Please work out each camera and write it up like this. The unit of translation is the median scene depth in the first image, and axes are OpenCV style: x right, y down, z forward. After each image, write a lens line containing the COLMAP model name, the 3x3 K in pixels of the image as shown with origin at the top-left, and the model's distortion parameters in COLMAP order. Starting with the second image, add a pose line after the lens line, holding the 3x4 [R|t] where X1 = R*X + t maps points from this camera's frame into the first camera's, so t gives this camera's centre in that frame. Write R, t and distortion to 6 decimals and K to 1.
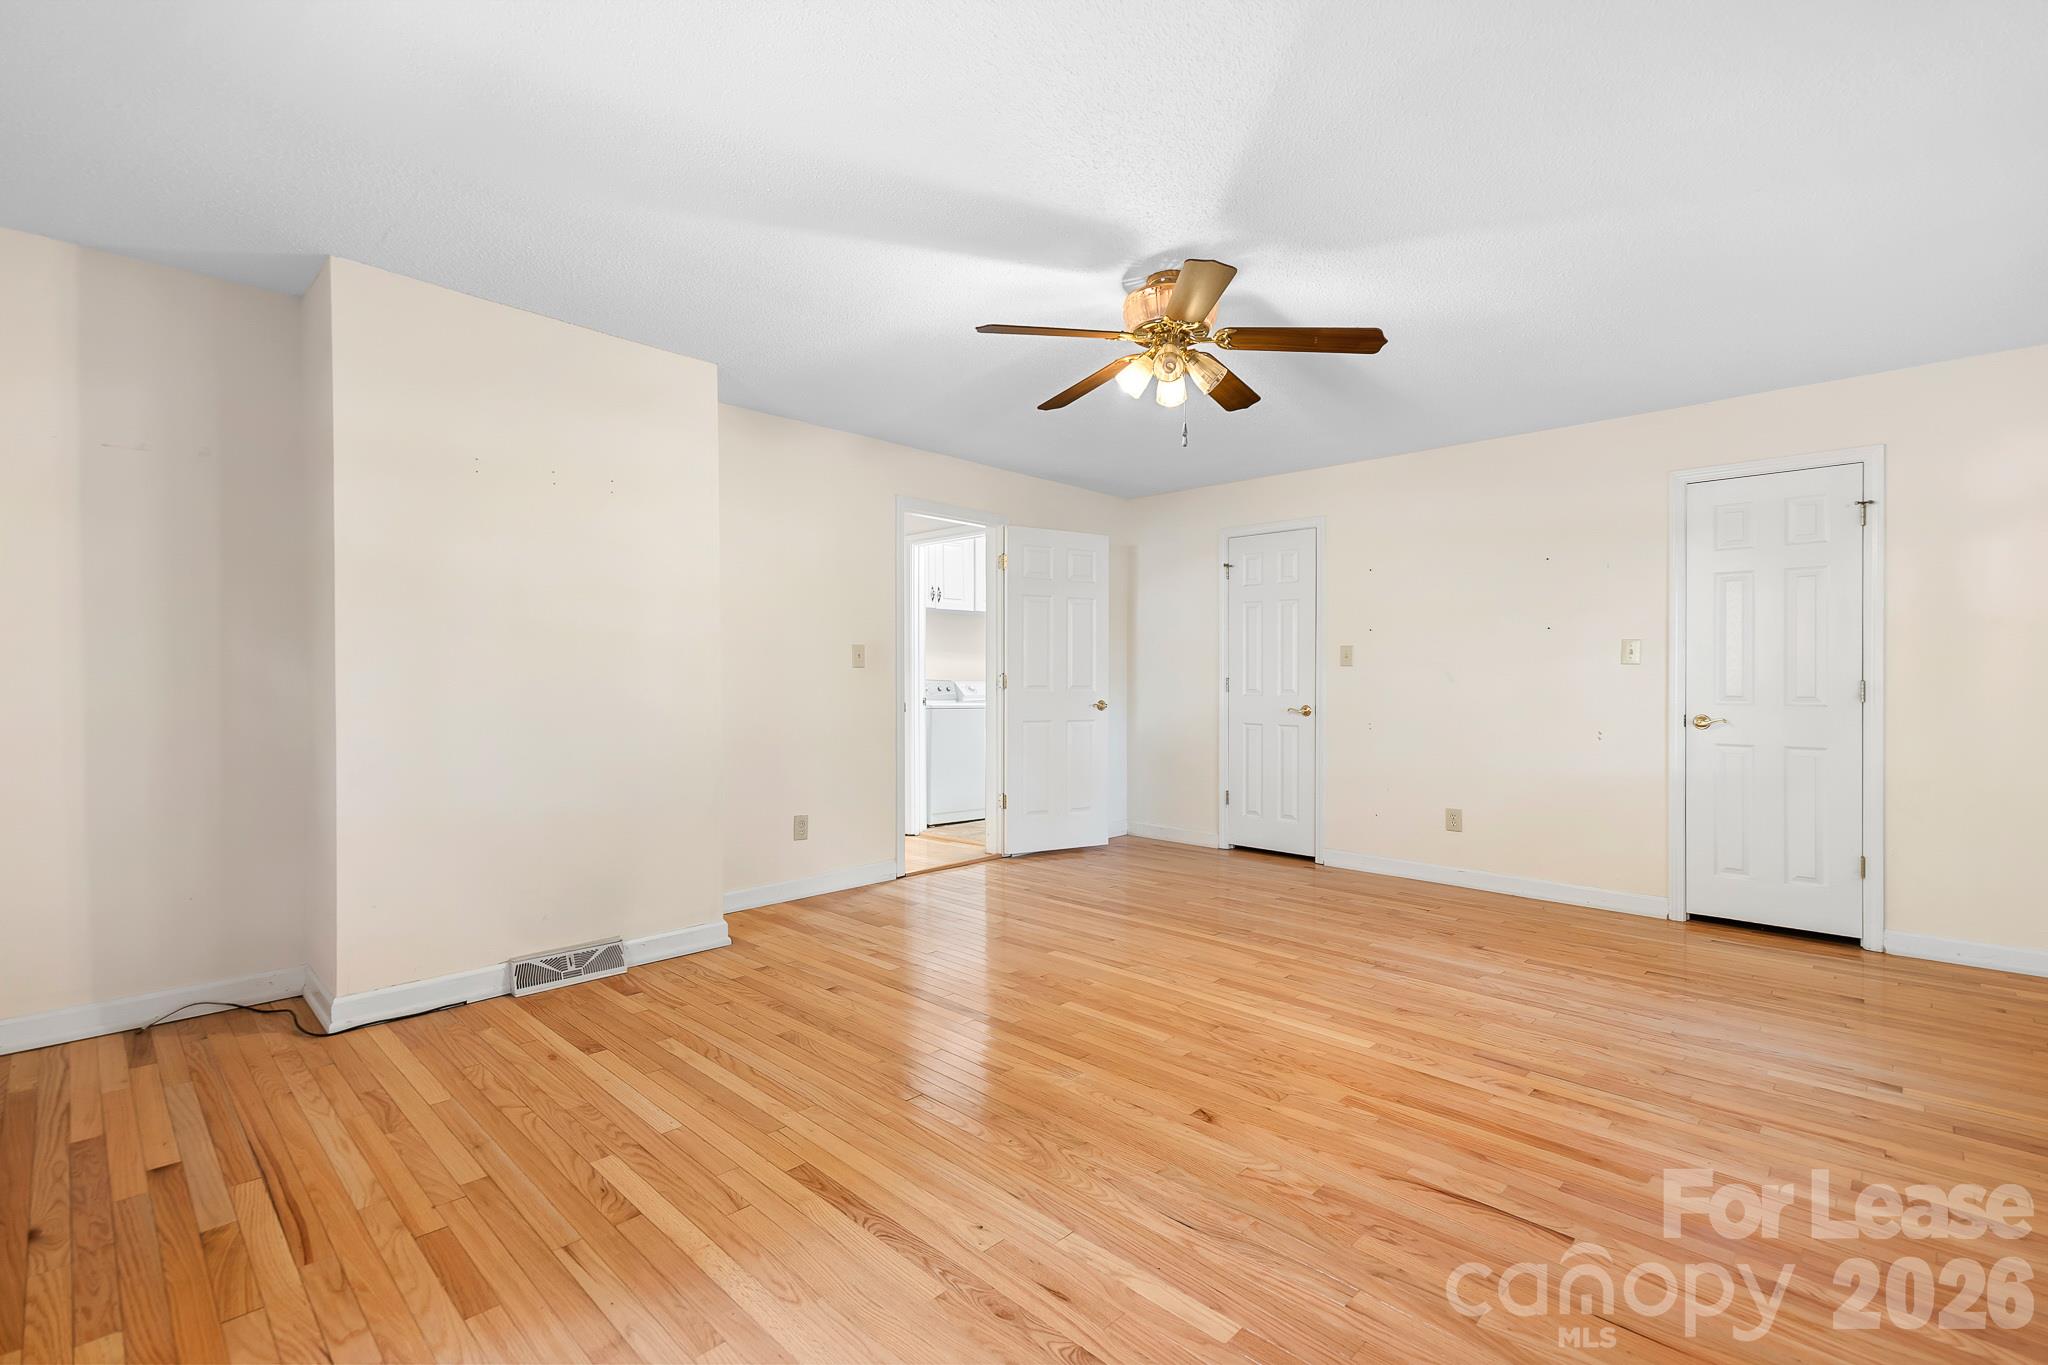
lens RADIAL K [[926.1, 0, 987.2], [0, 926.1, 677.5], [0, 0, 1]] dist [0.021077, -0.005496]
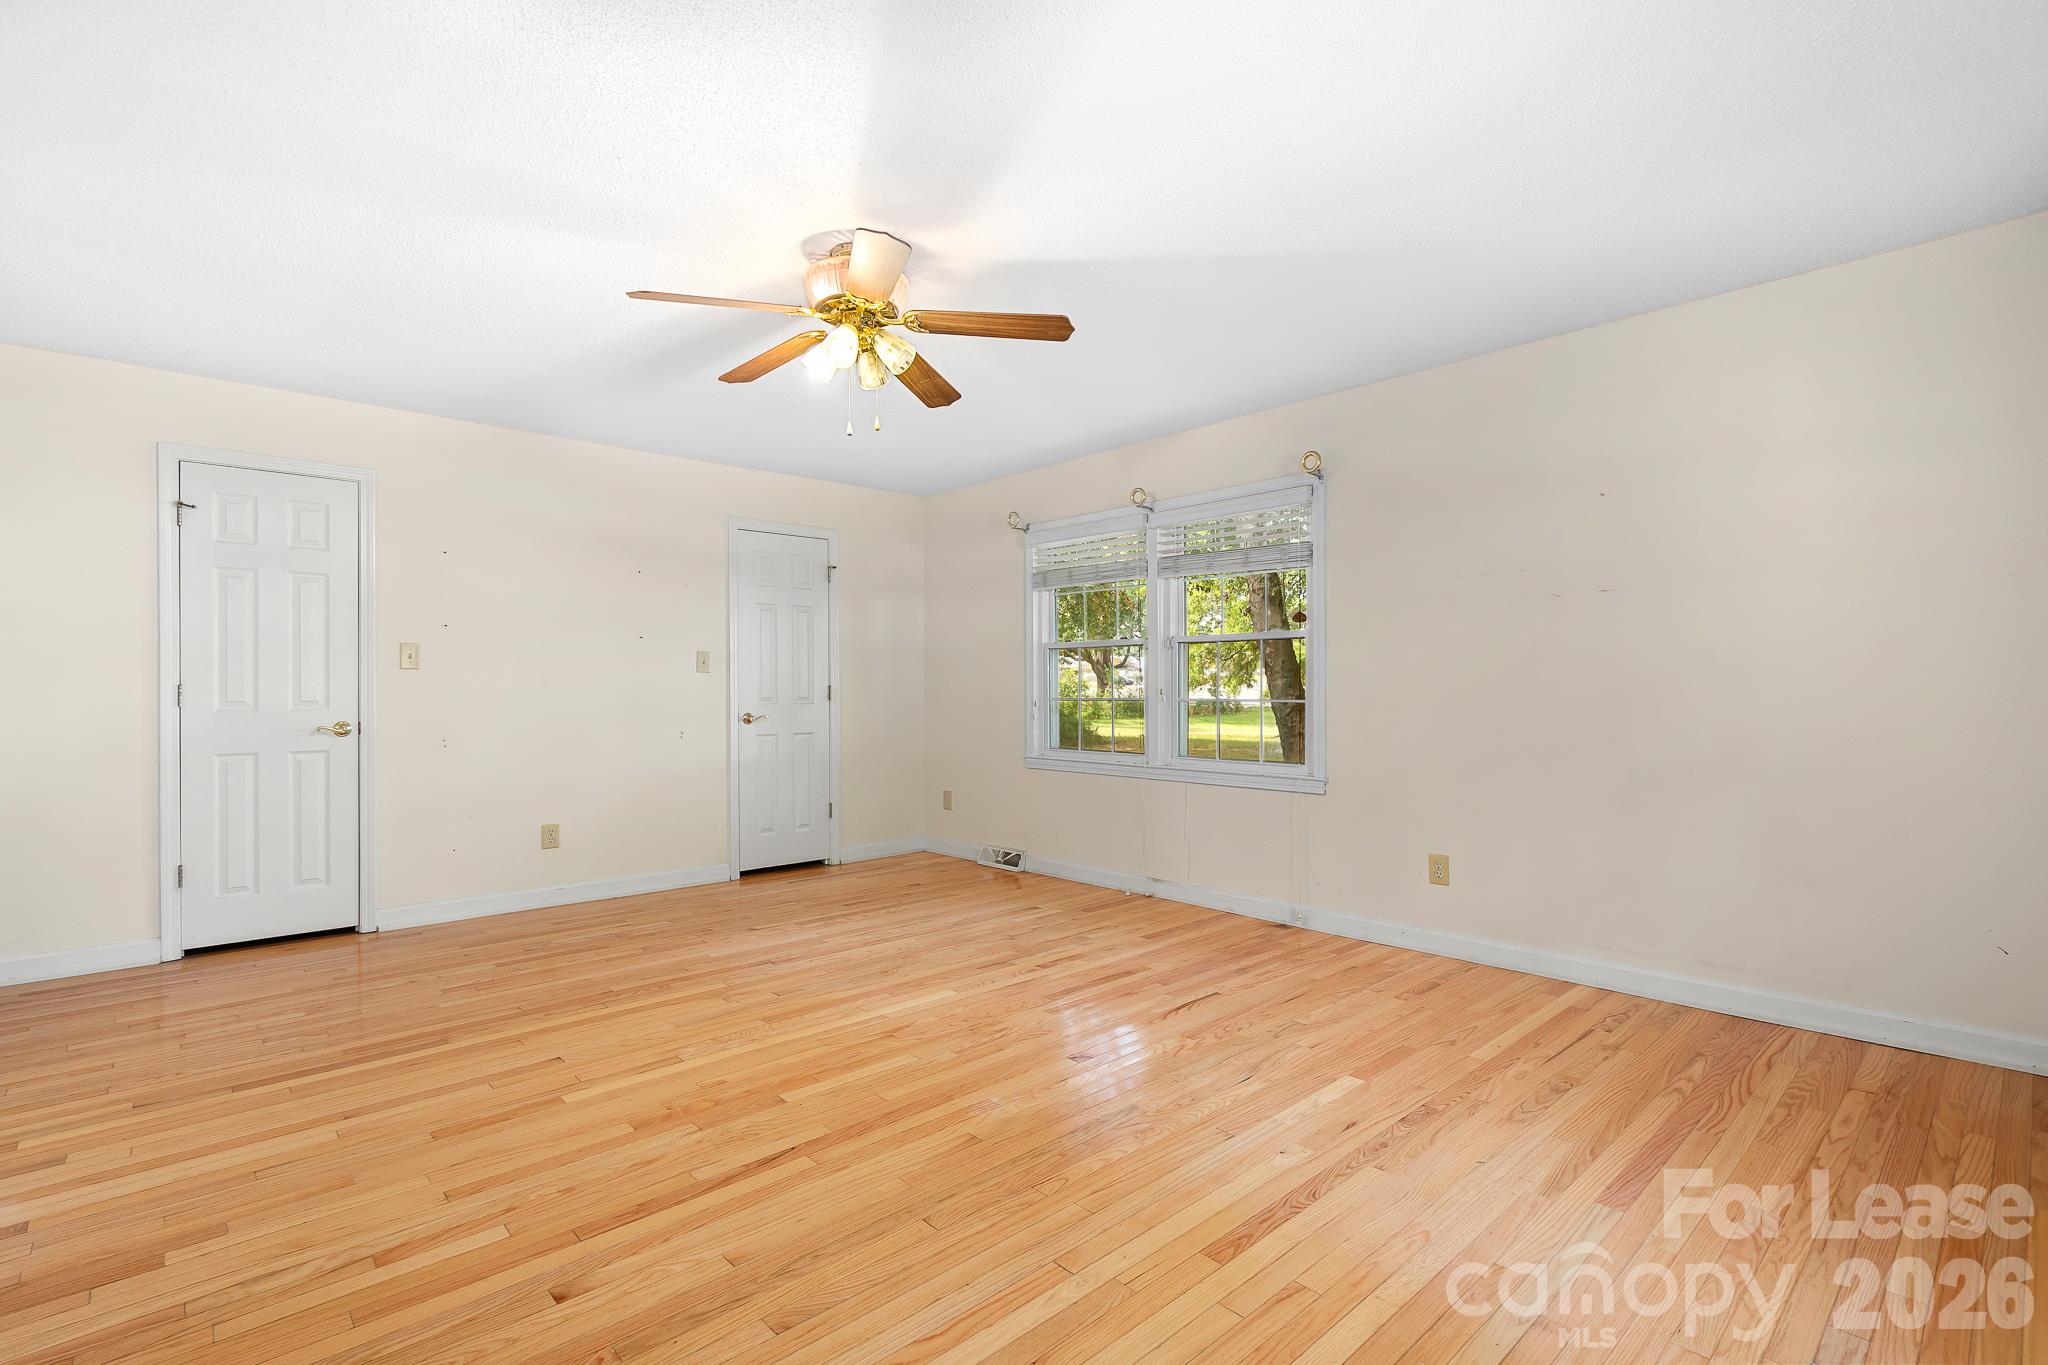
lens RADIAL K [[974.6, 0, 1046.0], [0, 974.6, 687.3], [0, 0, 1]] dist [0.003045, -0.002074]
pose [[0.006842, -0.005403, 0.999962, -0.756372], [0.000746, 0.999985, 0.005398, -0.002033], [-0.999976, 0.000709, 0.006846, 0.789192]]
